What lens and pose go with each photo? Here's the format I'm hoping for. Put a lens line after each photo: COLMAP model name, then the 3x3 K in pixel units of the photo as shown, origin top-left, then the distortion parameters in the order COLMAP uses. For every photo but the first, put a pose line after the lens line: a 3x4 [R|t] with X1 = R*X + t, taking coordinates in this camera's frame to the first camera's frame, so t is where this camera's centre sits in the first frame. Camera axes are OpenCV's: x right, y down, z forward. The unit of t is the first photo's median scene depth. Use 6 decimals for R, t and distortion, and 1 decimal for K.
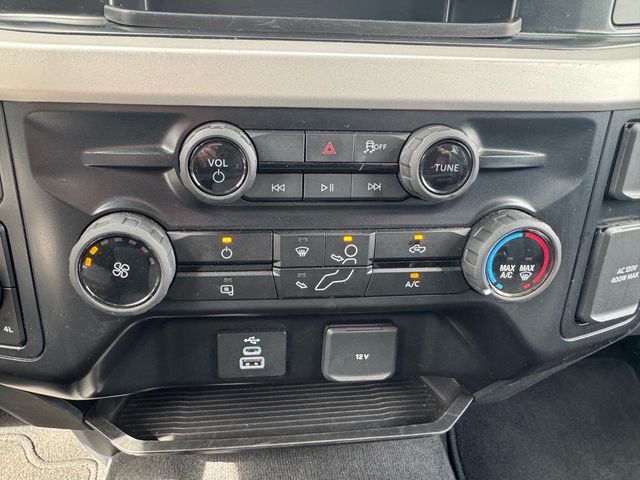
lens RADIAL K [[460.1, 0, 284.2], [0, 460.1, 266.2], [0, 0, 1]] dist [0.036338, -0.045617]
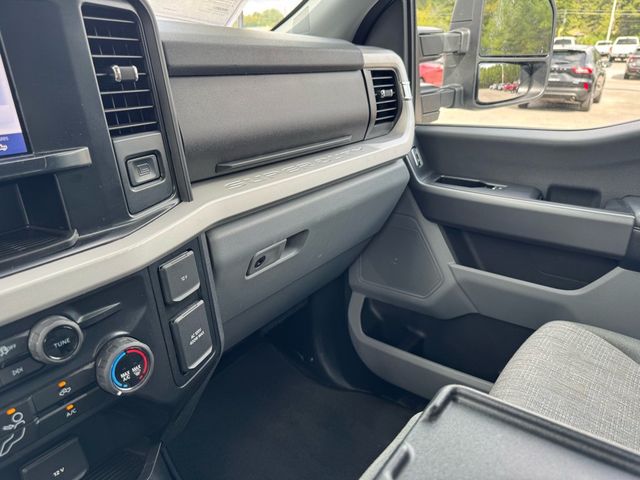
lens RADIAL K [[460.1, 0, 317.9], [0, 460.1, 240.8], [0, 0, 1]] dist [0.036338, -0.045617]
pose [[0.676021, -0.300544, 0.672807, -0.026218], [0.378576, 0.924989, 0.032810, -0.228418], [-0.632199, 0.232528, 0.739090, -0.770213]]
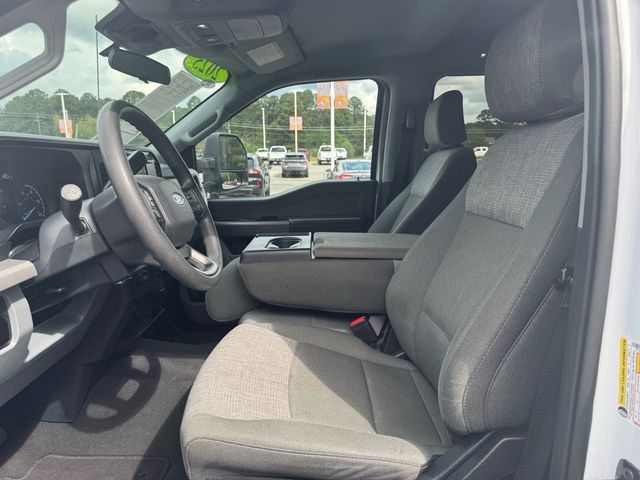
lens RADIAL K [[460.1, 0, 321.7], [0, 460.1, 238.5], [0, 0, 1]] dist [0.036338, -0.045617]
pose [[0.100260, -0.197302, 0.975202, -5.523849], [0.493222, 0.861091, 0.123507, 0.018123], [-0.864106, 0.468609, 0.183647, -1.971873]]
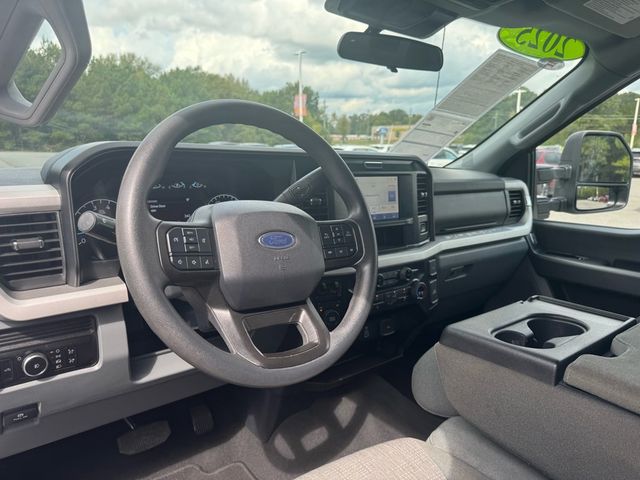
lens RADIAL K [[460.1, 0, 314.9], [0, 460.1, 235.3], [0, 0, 1]] dist [0.036338, -0.045617]
pose [[0.841853, -0.103876, 0.529617, -2.959706], [0.259231, 0.938521, -0.227986, 0.254978], [-0.473374, 0.329224, 0.817024, -2.654731]]
